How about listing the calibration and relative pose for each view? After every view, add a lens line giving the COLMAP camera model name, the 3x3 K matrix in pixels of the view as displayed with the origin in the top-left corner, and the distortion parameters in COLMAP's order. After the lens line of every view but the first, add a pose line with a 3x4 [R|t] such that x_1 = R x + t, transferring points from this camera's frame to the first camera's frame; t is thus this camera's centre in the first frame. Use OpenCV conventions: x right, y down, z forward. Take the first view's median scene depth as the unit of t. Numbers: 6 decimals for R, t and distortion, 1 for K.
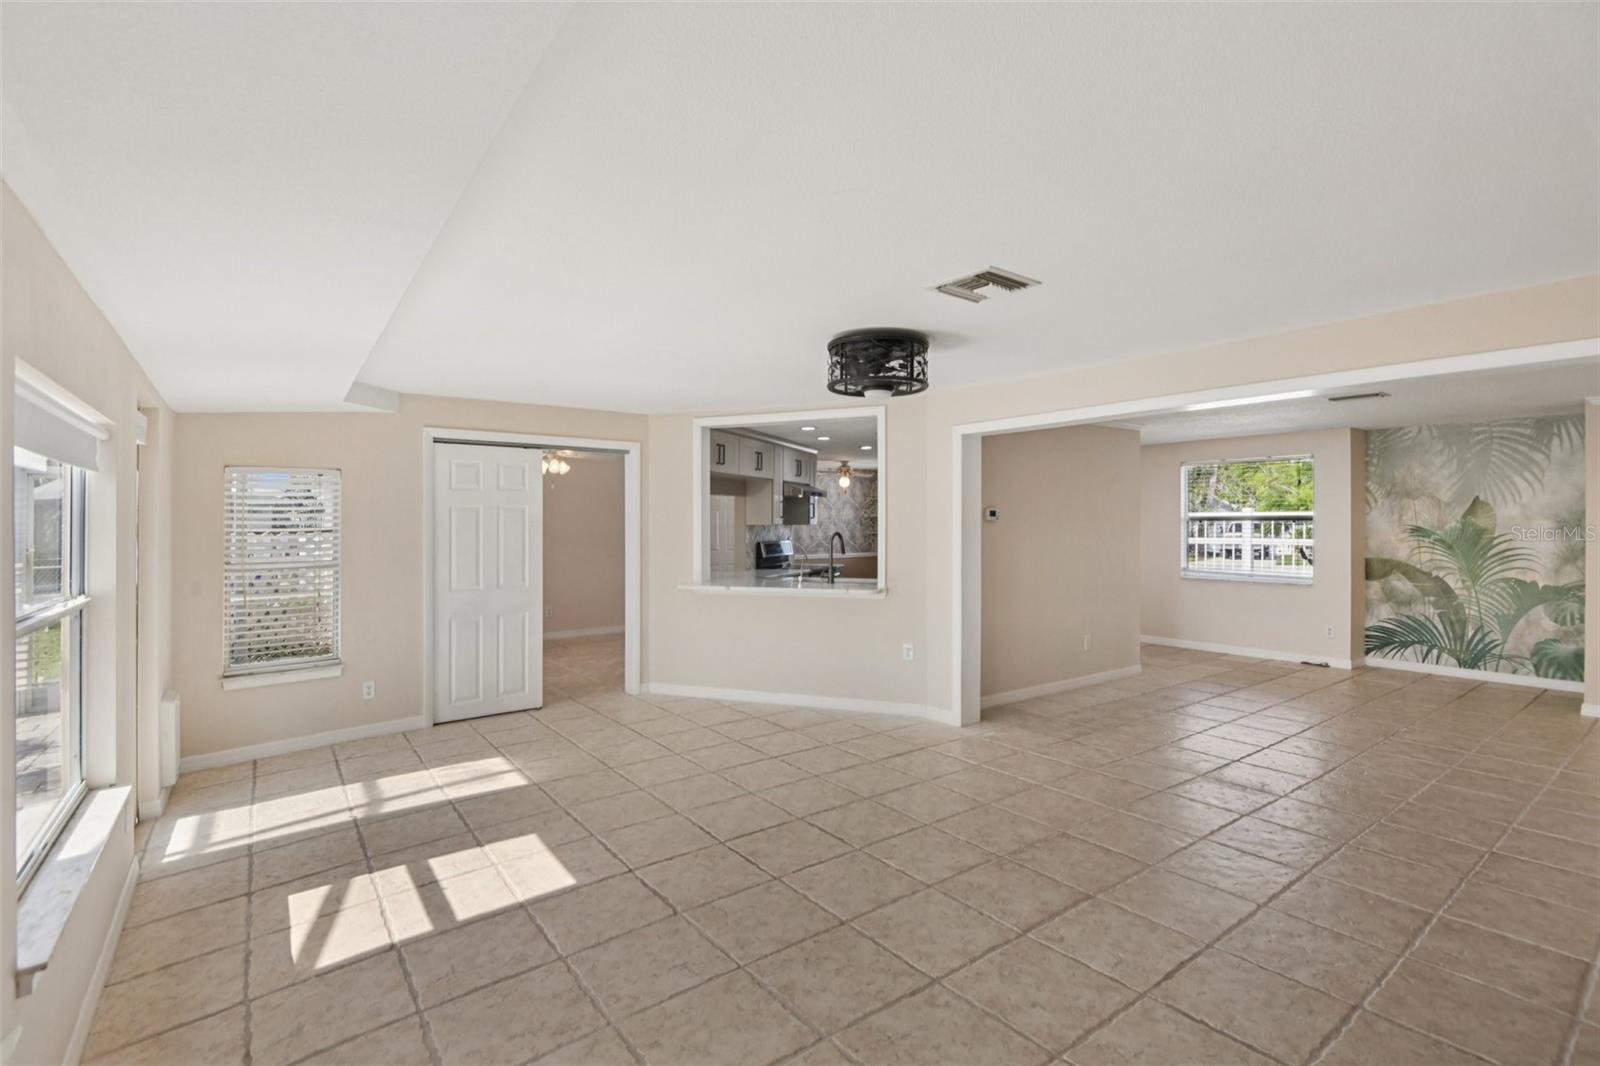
lens RADIAL K [[798.9, 0, 799.4], [0, 798.9, 523.7], [0, 0, 1]] dist [0.078607, 0.000343]
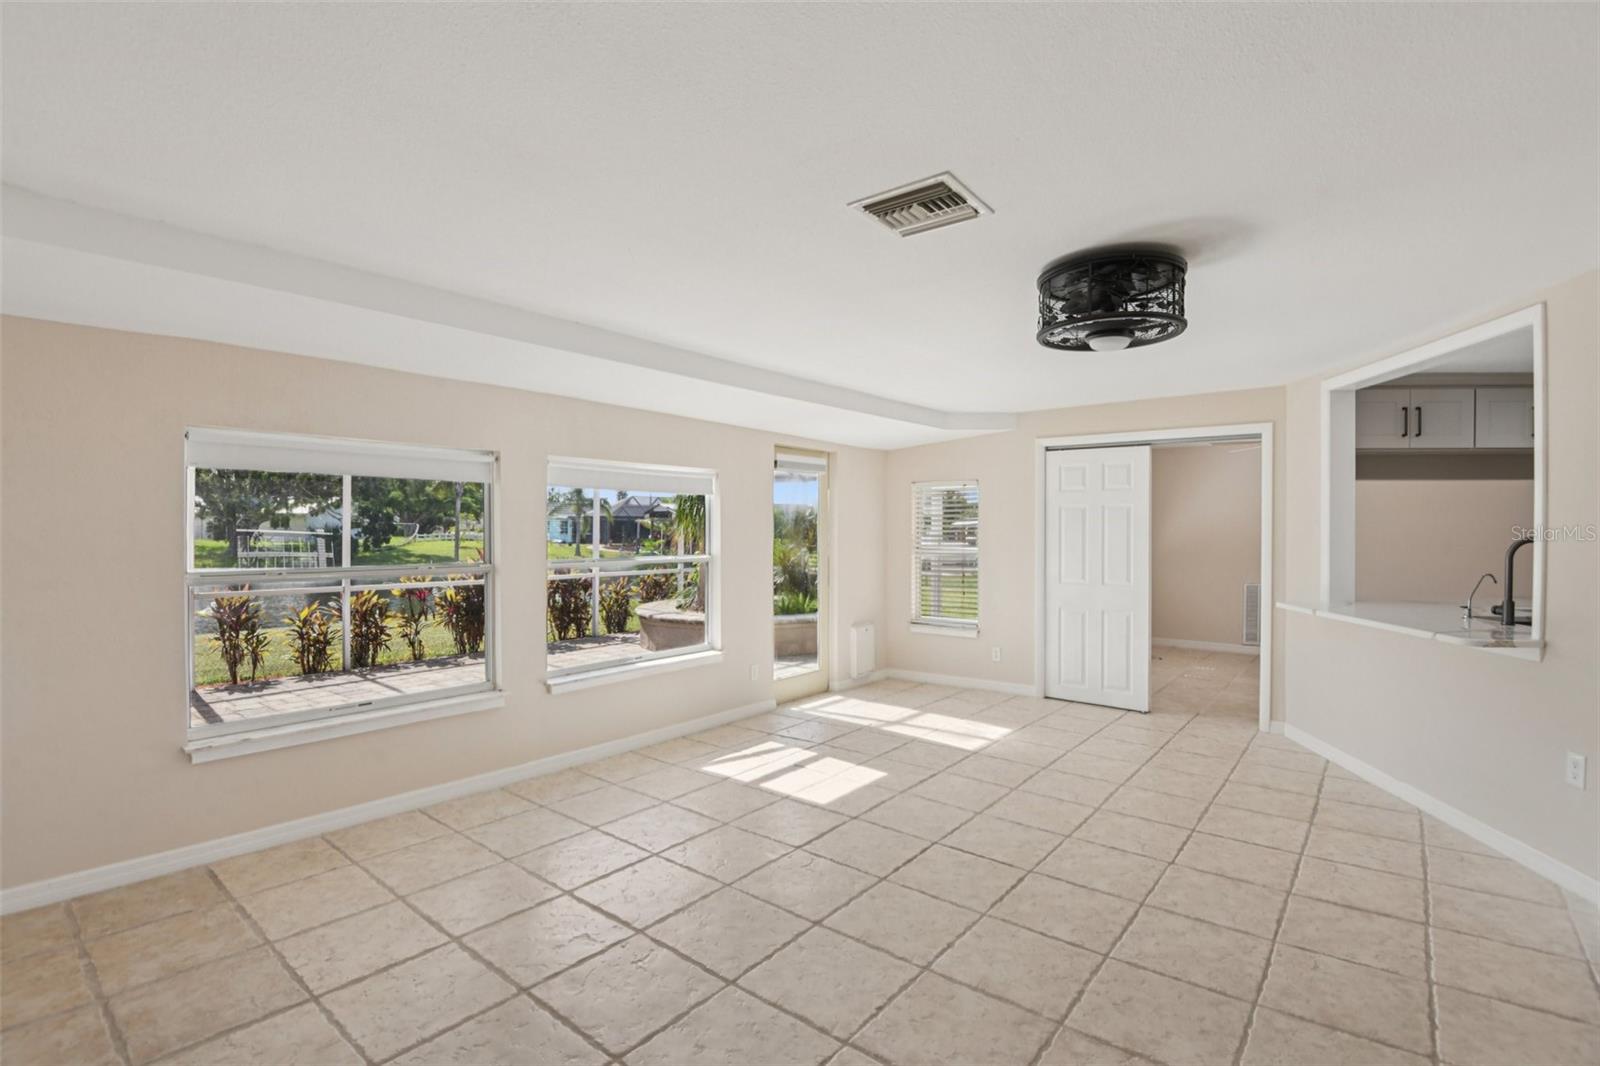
lens RADIAL K [[763.6, 0, 802.5], [0, 763.6, 526.1], [0, 0, 1]] dist [0.027084, -0.057590]
pose [[0.204545, 0.005526, -0.978842, 0.666542], [-0.006992, 0.999967, 0.004185, 0.004556], [0.978832, 0.005989, 0.204576, 0.551592]]
